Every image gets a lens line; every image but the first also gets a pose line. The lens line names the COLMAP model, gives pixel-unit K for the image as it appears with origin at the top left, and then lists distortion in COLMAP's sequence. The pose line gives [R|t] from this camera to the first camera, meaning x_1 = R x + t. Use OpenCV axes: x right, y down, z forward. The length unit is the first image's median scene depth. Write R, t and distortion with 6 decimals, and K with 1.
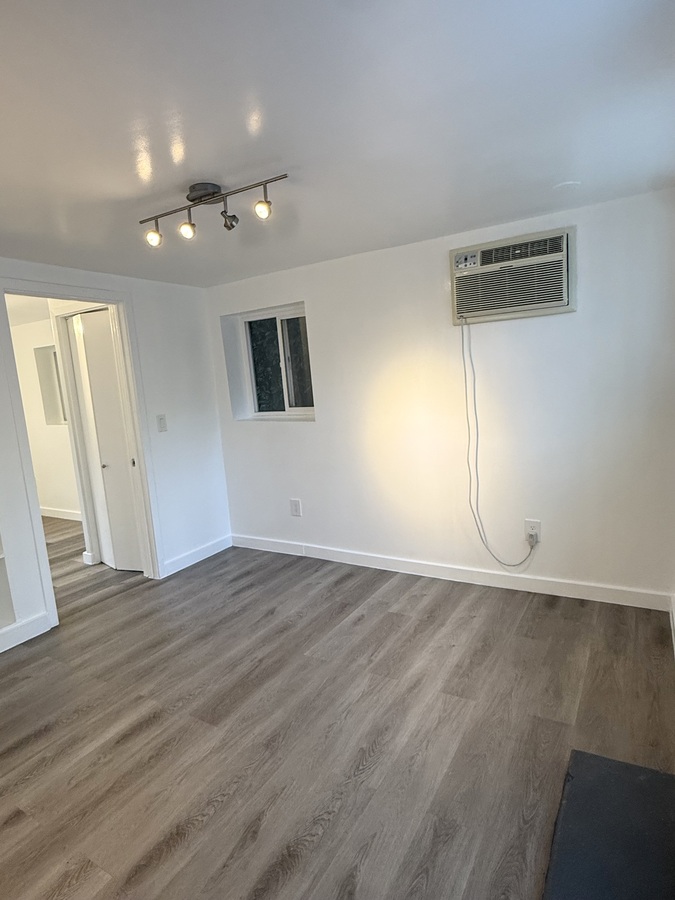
lens RADIAL K [[503.9, 0, 337.7], [0, 503.9, 445.5], [0, 0, 1]] dist [-0.007111, 0.004568]
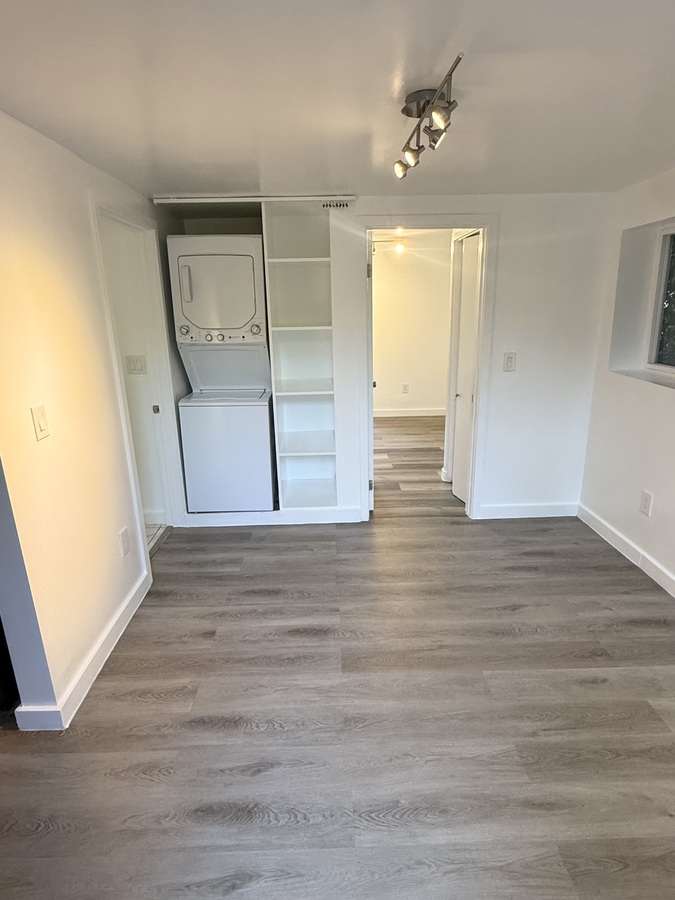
lens RADIAL K [[503.9, 0, 336.2], [0, 503.9, 449.1], [0, 0, 1]] dist [-0.007111, 0.004568]
pose [[0.540344, 0.291693, -0.789268, 0.361124], [-0.133534, 0.955831, 0.261832, -0.133216], [0.830781, -0.036085, 0.555428, 0.337122]]
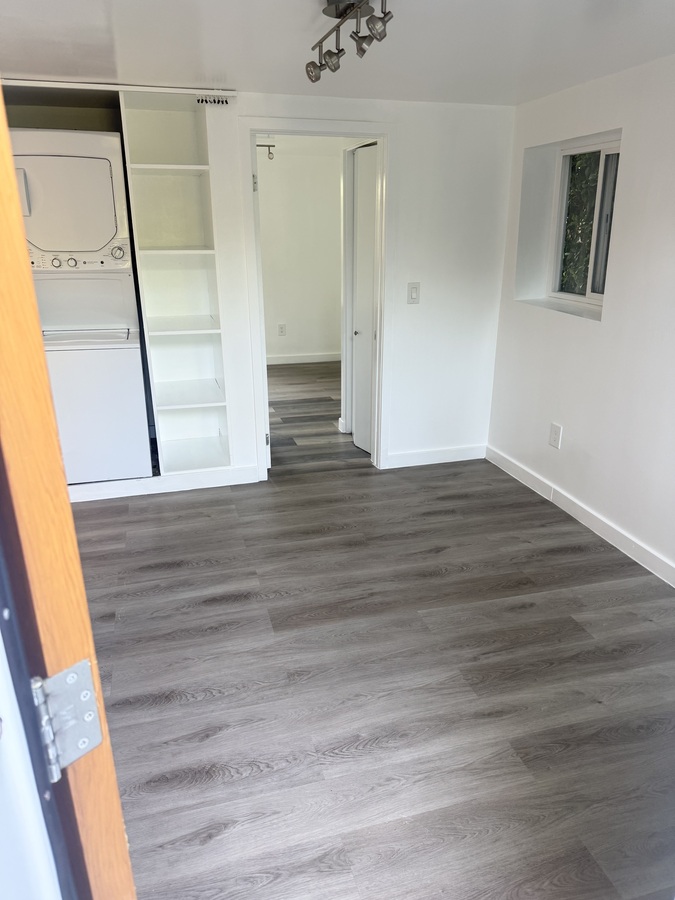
lens RADIAL K [[629.8, 0, 333.1], [0, 629.8, 444.8], [0, 0, 1]] dist [0.062752, -0.088049]
pose [[0.730284, 0.290786, -0.618166, 0.394000], [-0.143233, 0.949946, 0.277645, -0.112367], [0.667959, -0.114218, 0.735381, 0.176710]]
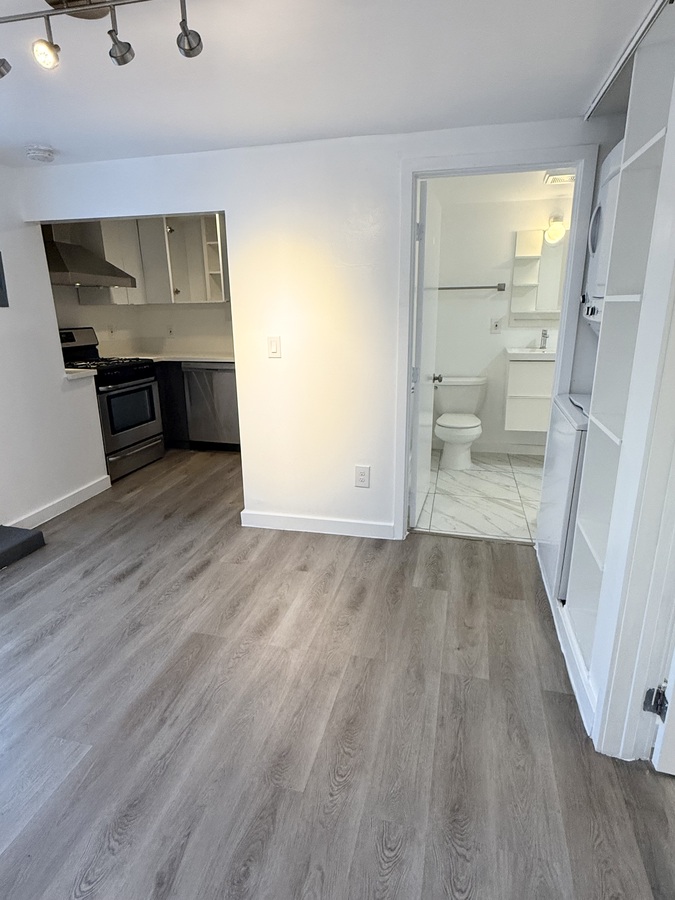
lens RADIAL K [[503.9, 0, 344.0], [0, 503.9, 450.8], [0, 0, 1]] dist [-0.007111, 0.004568]
pose [[-0.951685, 0.160016, -0.262088, -0.265158], [0.035855, 0.905563, 0.422693, -0.186142], [0.304975, 0.392874, -0.867549, 1.508179]]
